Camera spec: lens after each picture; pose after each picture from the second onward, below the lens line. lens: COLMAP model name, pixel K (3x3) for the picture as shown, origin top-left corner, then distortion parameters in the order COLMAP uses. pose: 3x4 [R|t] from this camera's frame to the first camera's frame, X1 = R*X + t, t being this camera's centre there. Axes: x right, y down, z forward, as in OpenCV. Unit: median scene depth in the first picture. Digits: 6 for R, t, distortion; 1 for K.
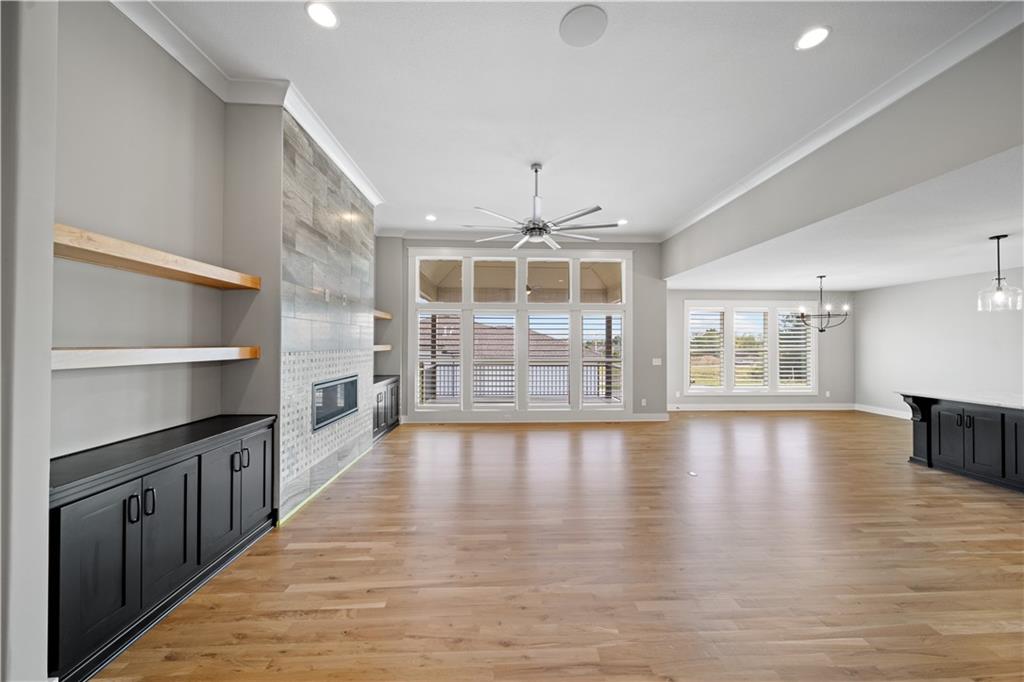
lens RADIAL K [[362.7, 0, 512.0], [0, 362.7, 341.0], [0, 0, 1]] dist [-0.001417, -0.000462]
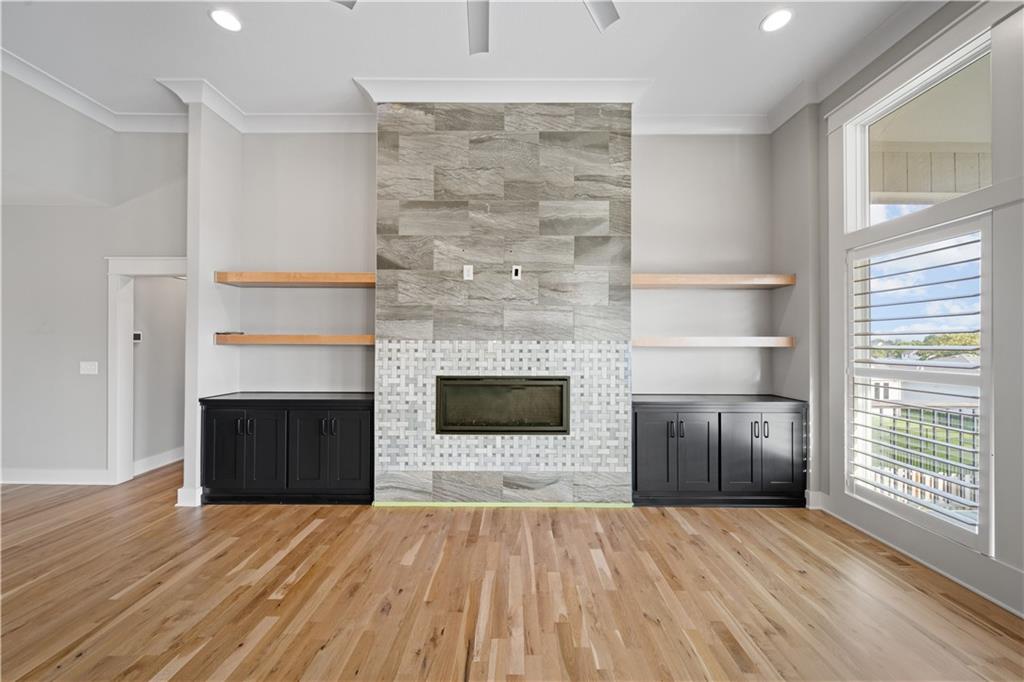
lens RADIAL K [[364.3, 0, 515.4], [0, 364.3, 343.8], [0, 0, 1]] dist [0.000149, -0.000307]
pose [[-0.043403, -0.011152, -0.998995, 0.177280], [0.004664, 0.999925, -0.011365, 0.025924], [0.999047, -0.005152, -0.043348, 0.666514]]
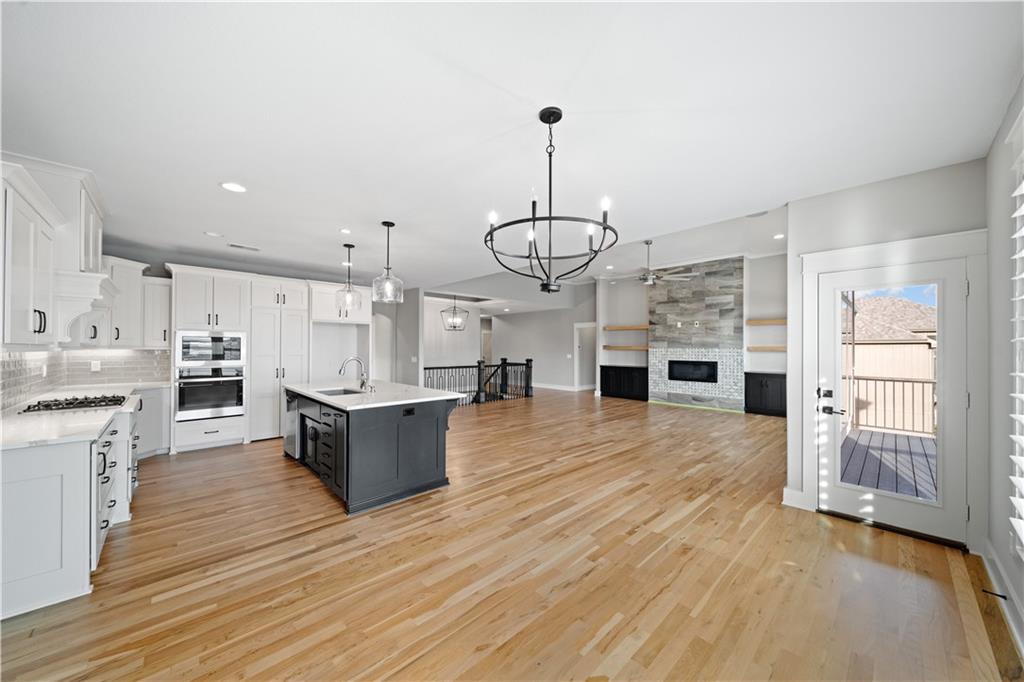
lens RADIAL K [[364.3, 0, 515.4], [0, 364.3, 343.8], [0, 0, 1]] dist [0.000149, -0.000307]
pose [[-0.752577, -0.014767, -0.658338, 1.086215], [-0.001791, 0.999791, -0.020379, 0.028322], [0.658502, -0.014158, -0.752446, 1.217649]]
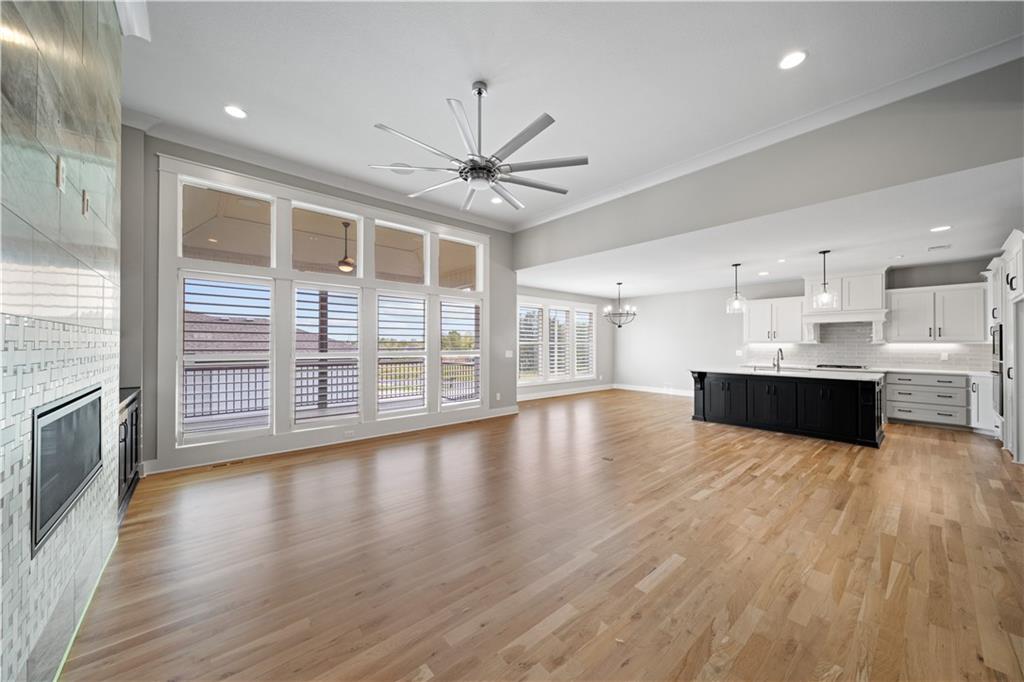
lens RADIAL K [[364.3, 0, 515.4], [0, 364.3, 343.8], [0, 0, 1]] dist [0.000149, -0.000307]
pose [[0.779394, -0.000791, 0.626534, -0.220480], [-0.003234, 0.999981, 0.005285, 0.026258], [-0.626526, -0.006145, 0.779376, 0.240141]]
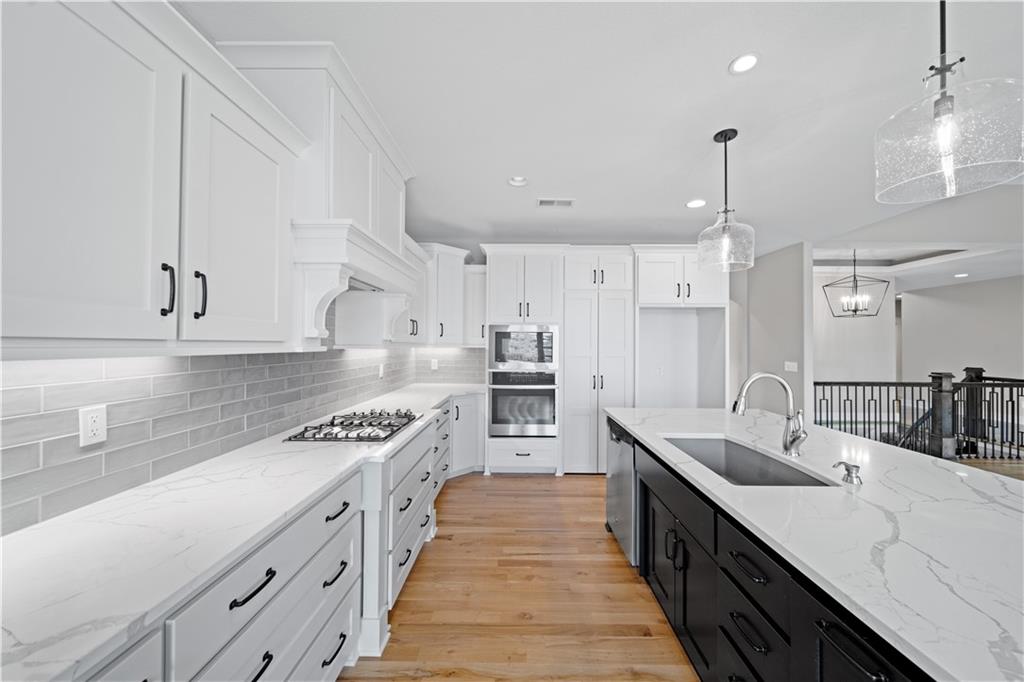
lens RADIAL K [[364.3, 0, 515.4], [0, 364.3, 343.8], [0, 0, 1]] dist [0.000149, -0.000307]
pose [[-0.998464, -0.009989, 0.054496, 1.040078], [-0.010602, 0.999884, -0.010966, 0.024889], [-0.054380, -0.011527, -0.998454, 0.807791]]
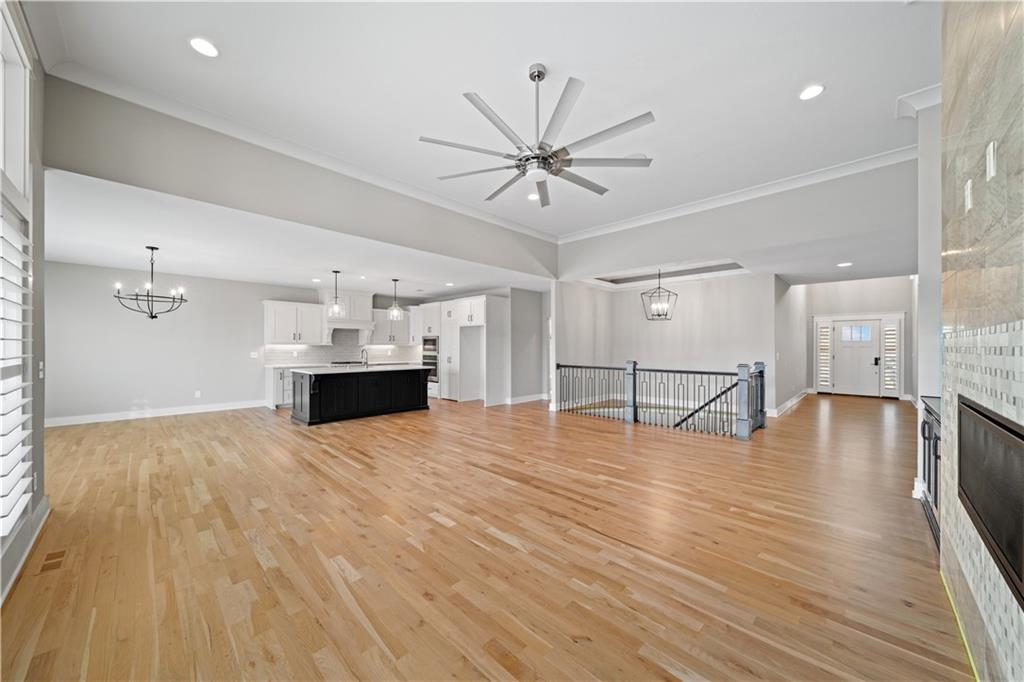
lens RADIAL K [[361.5, 0, 519.0], [0, 361.5, 345.9], [0, 0, 1]] dist [-0.002351, -0.000144]
pose [[-0.694103, -0.004445, 0.719862, -0.262709], [-0.010611, 0.999935, -0.004056, 0.030120], [-0.719797, -0.010453, -0.694106, 0.969111]]
